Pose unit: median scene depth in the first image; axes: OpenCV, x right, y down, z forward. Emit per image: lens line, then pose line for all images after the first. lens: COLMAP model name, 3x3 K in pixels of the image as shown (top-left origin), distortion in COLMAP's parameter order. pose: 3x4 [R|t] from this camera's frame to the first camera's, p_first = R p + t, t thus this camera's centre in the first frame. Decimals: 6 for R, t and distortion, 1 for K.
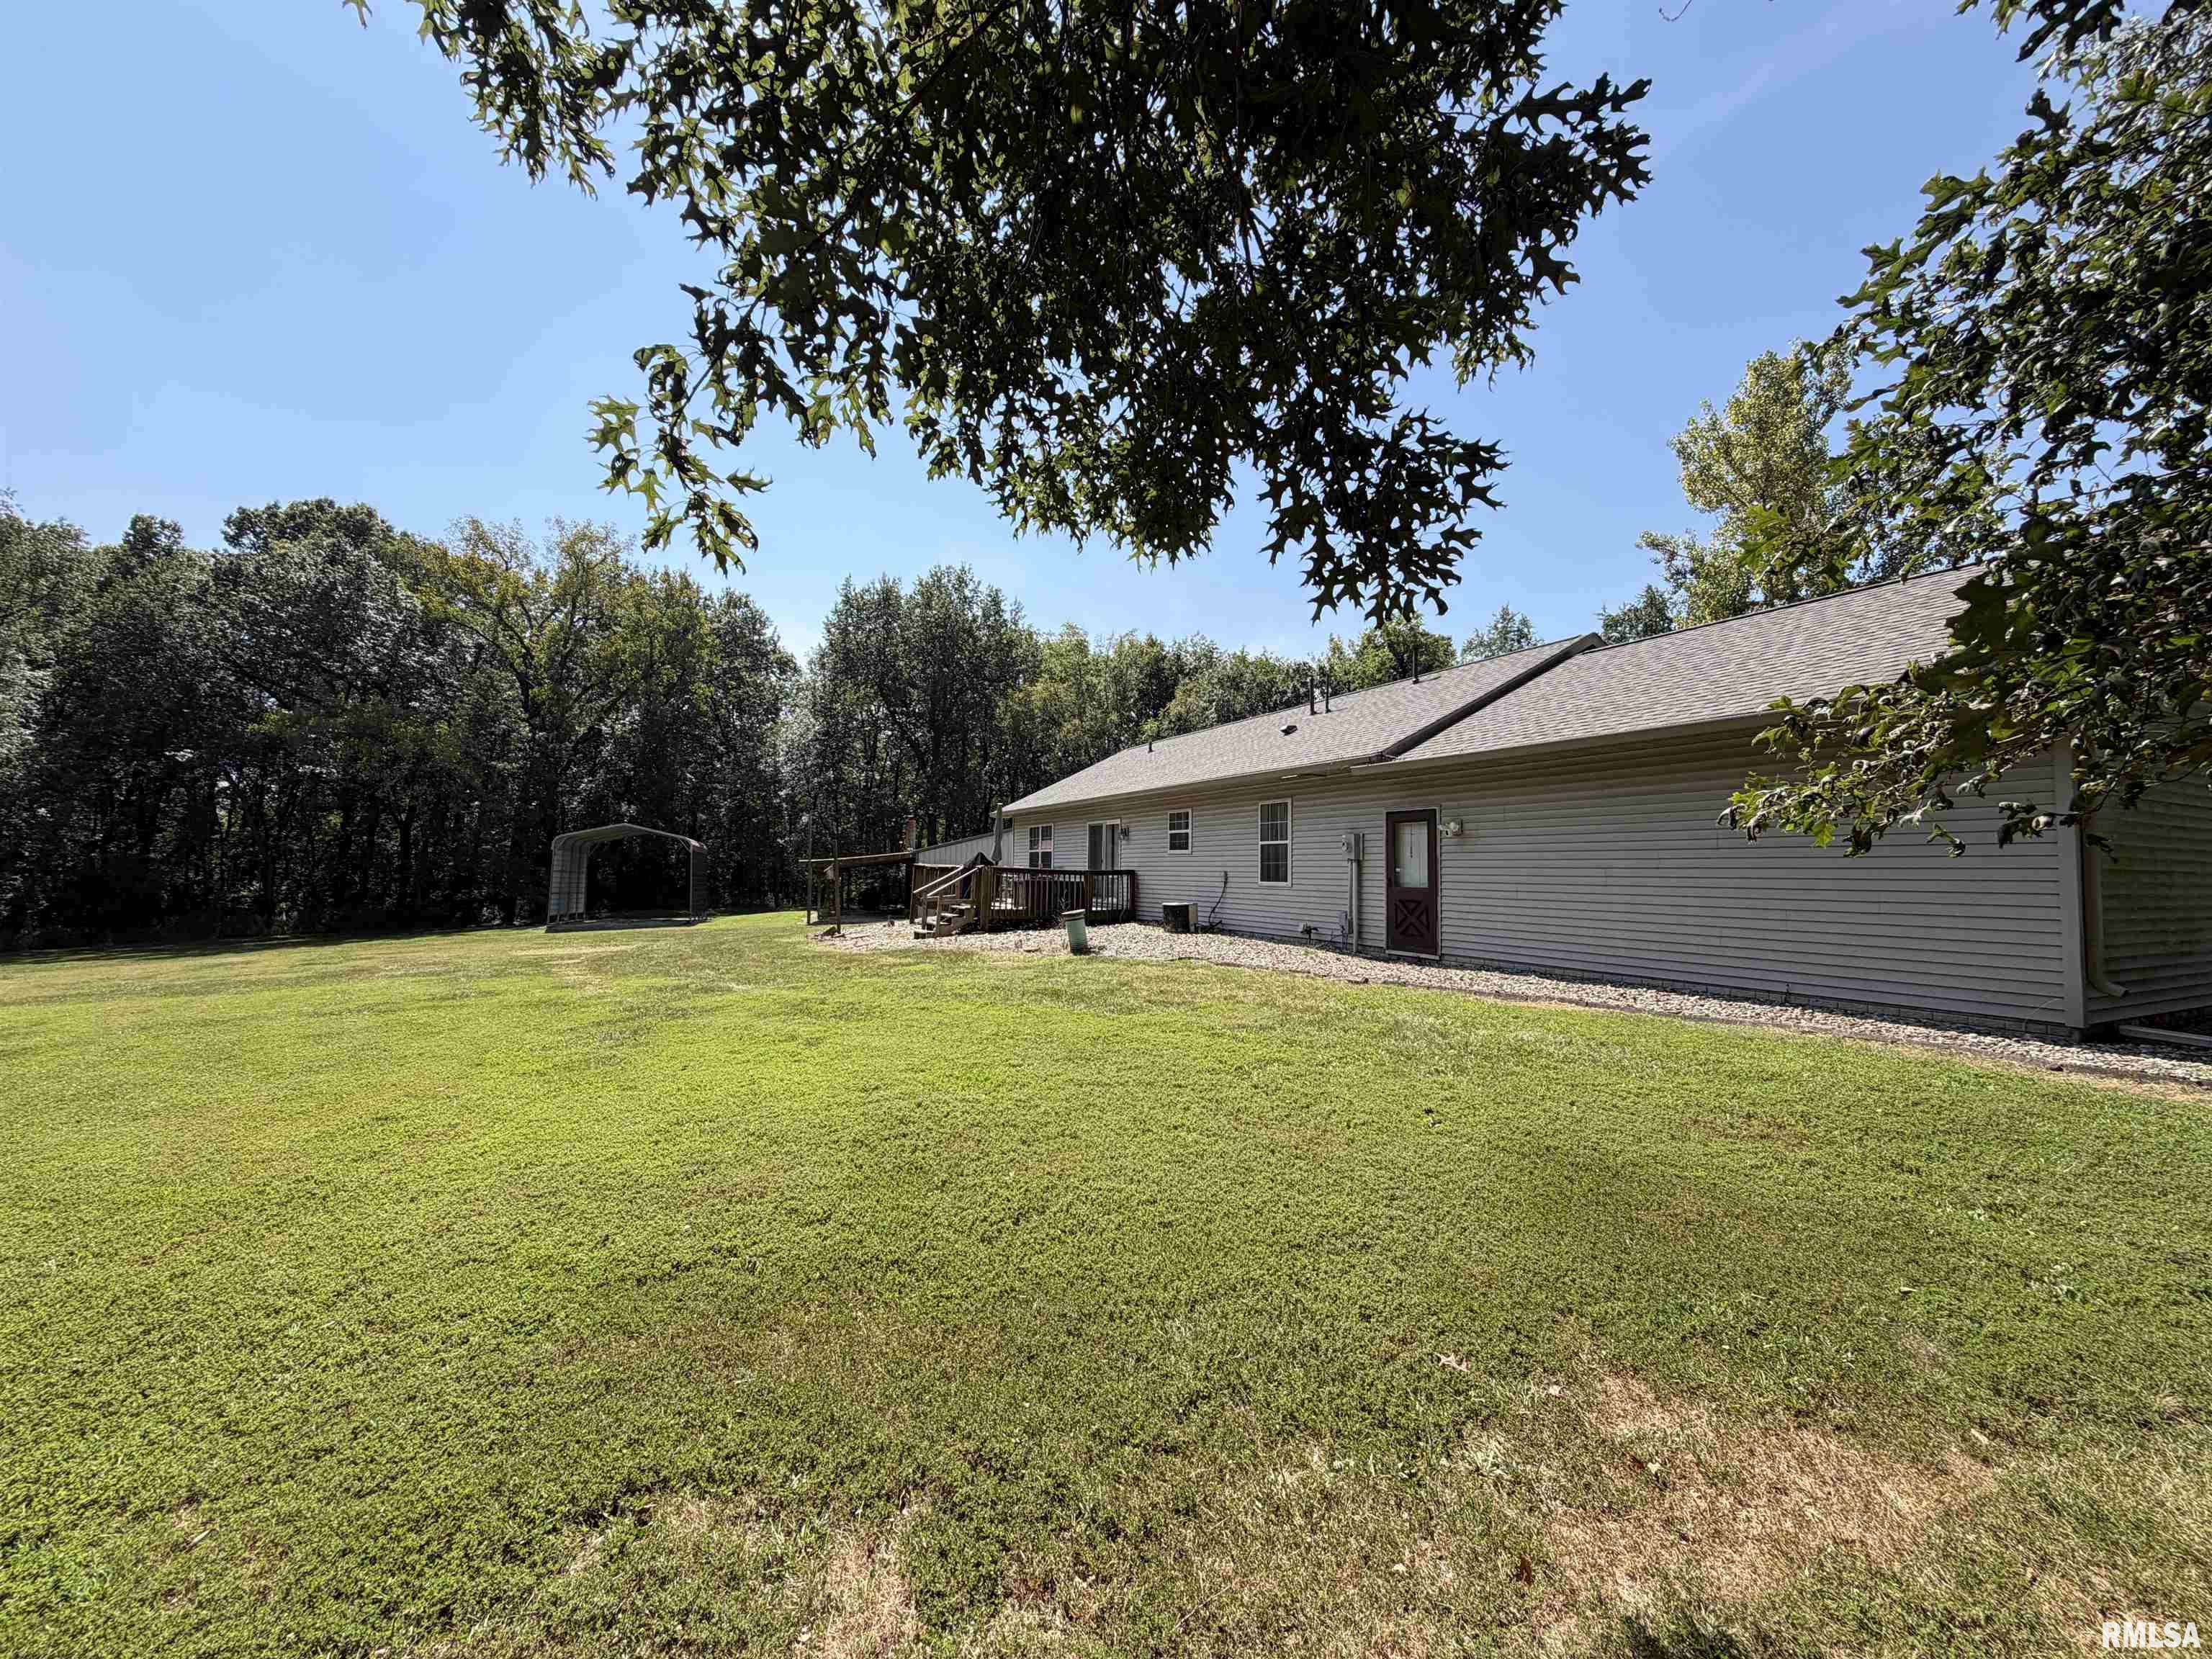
lens RADIAL K [[875.8, 0, 1104.8], [0, 875.8, 829.4], [0, 0, 1]] dist [0.001315, 0.000520]
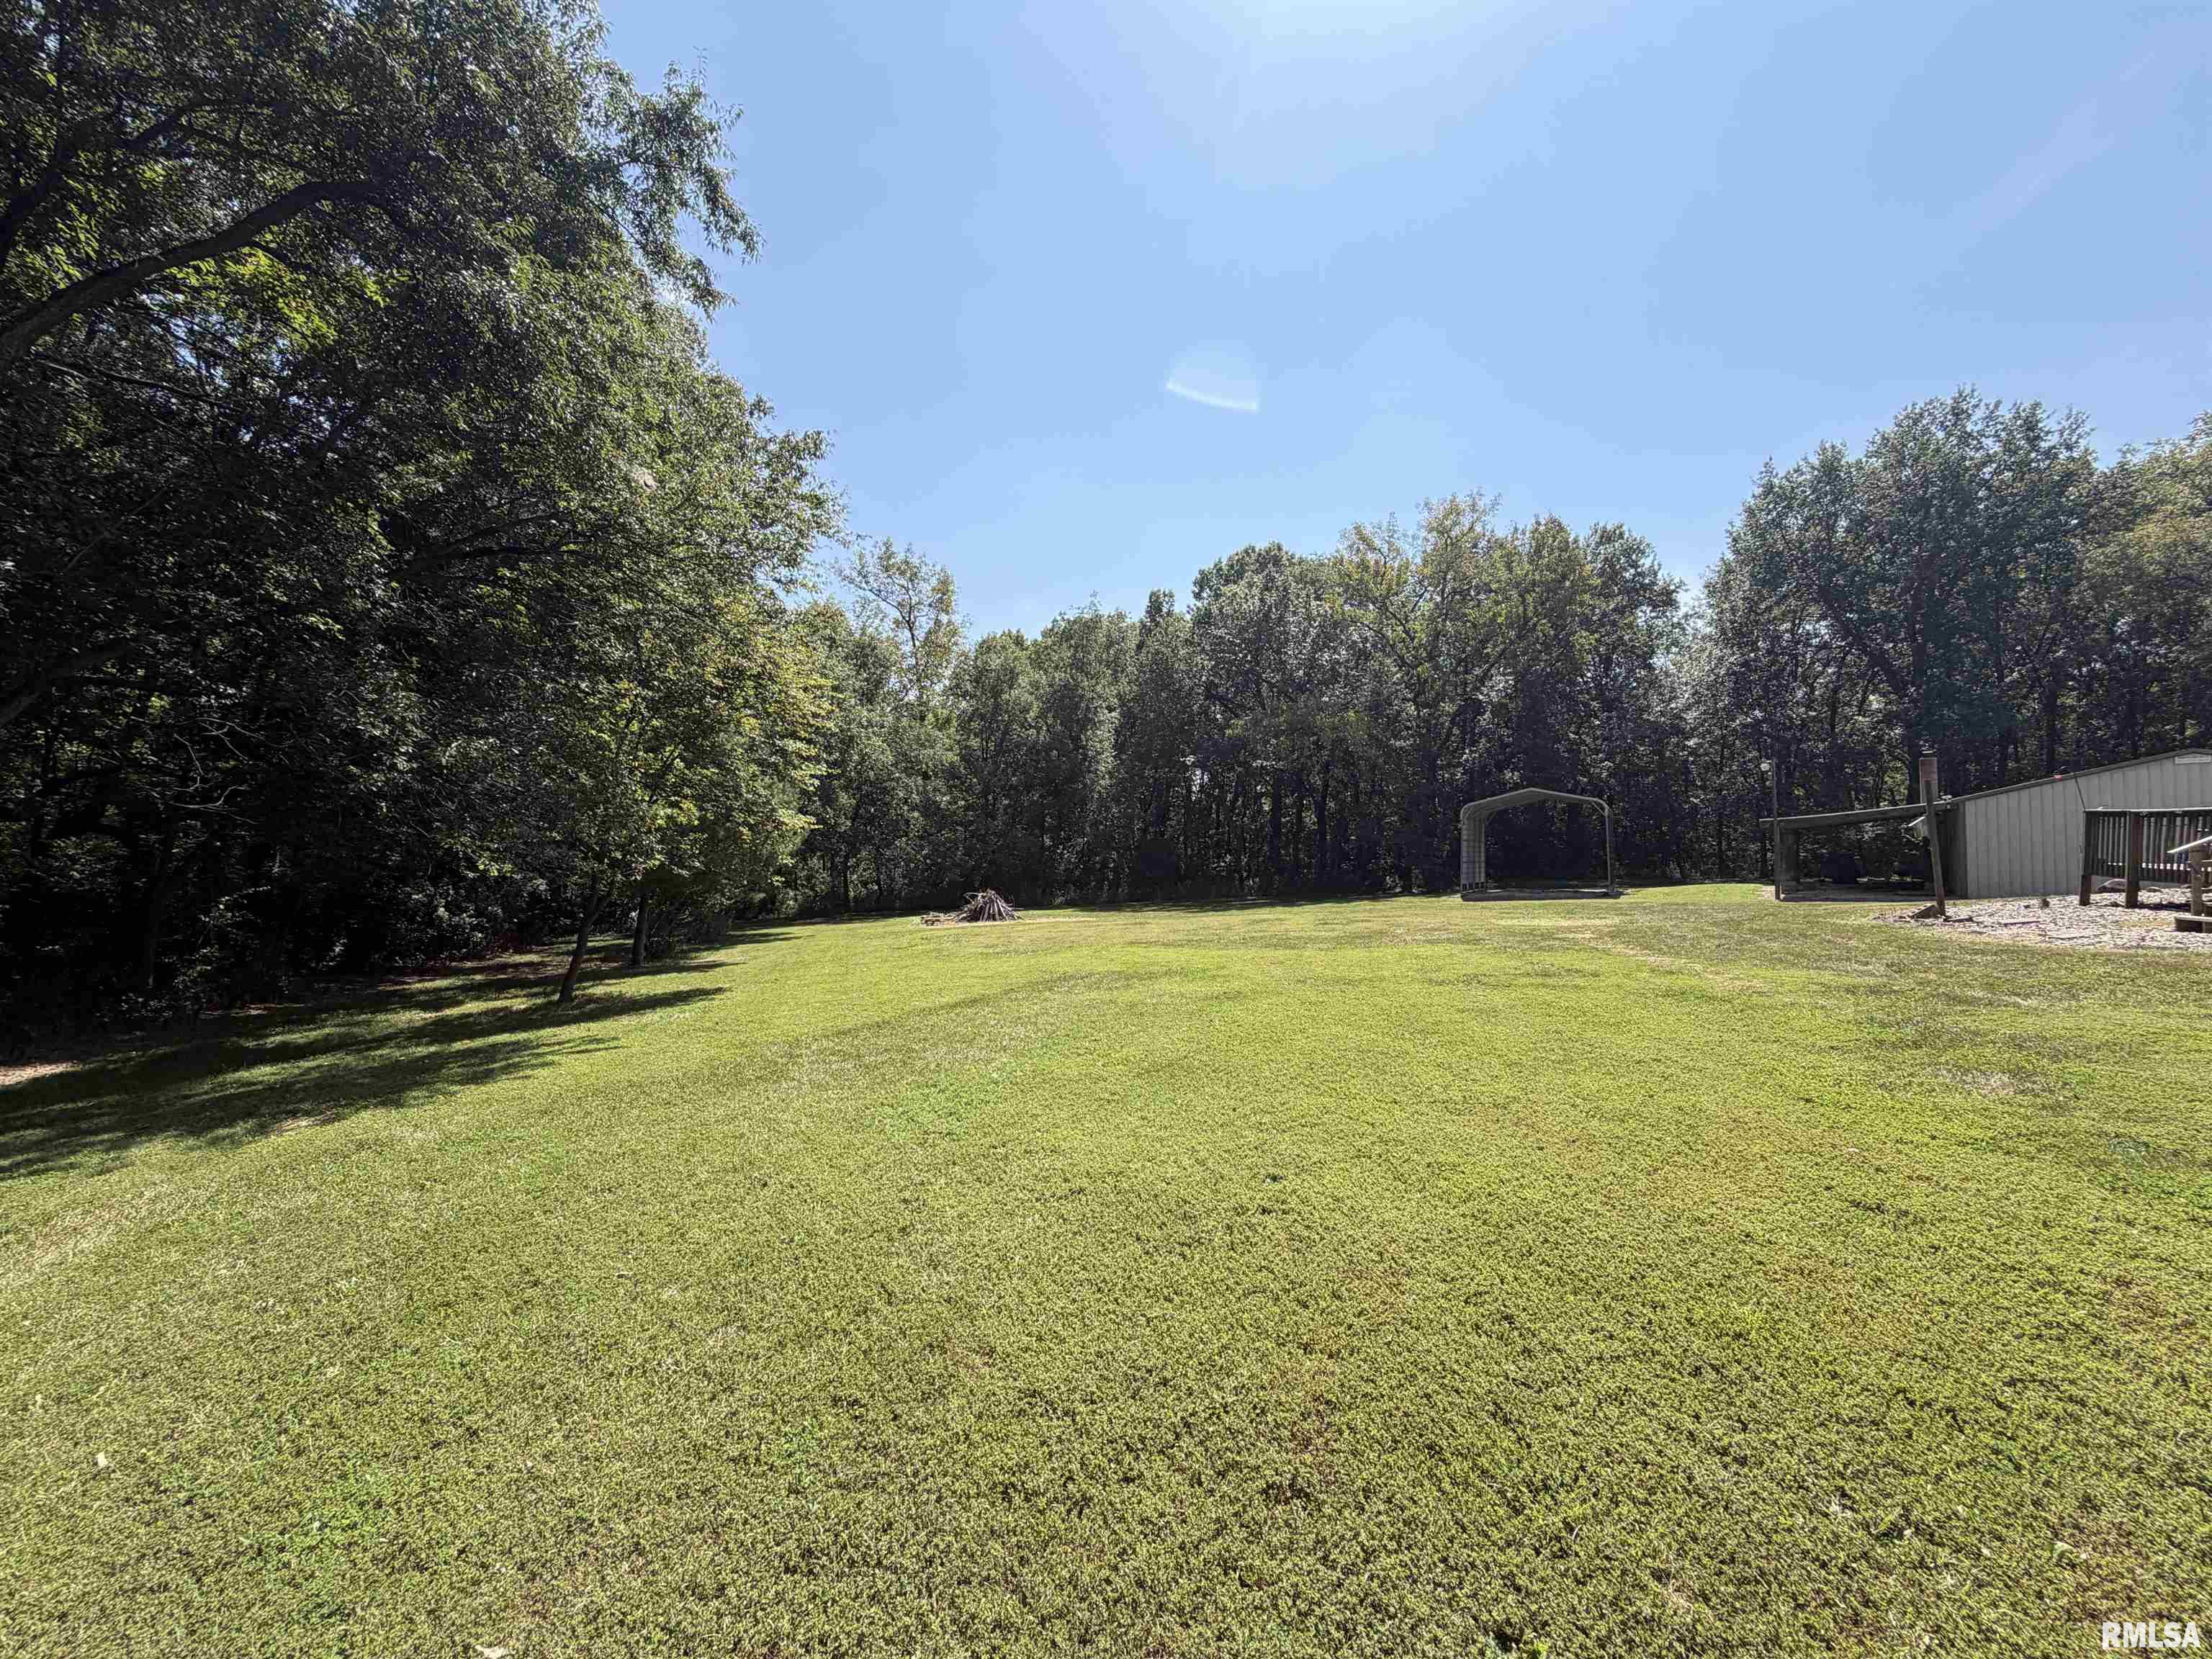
lens RADIAL K [[876.0, 0, 1106.0], [0, 876.0, 829.5], [0, 0, 1]] dist [0.001625, 0.000499]
pose [[0.648474, -0.032148, -0.760558, -0.104229], [0.055297, 0.998458, 0.004944, 0.005929], [0.759226, -0.045262, 0.649251, 0.029350]]
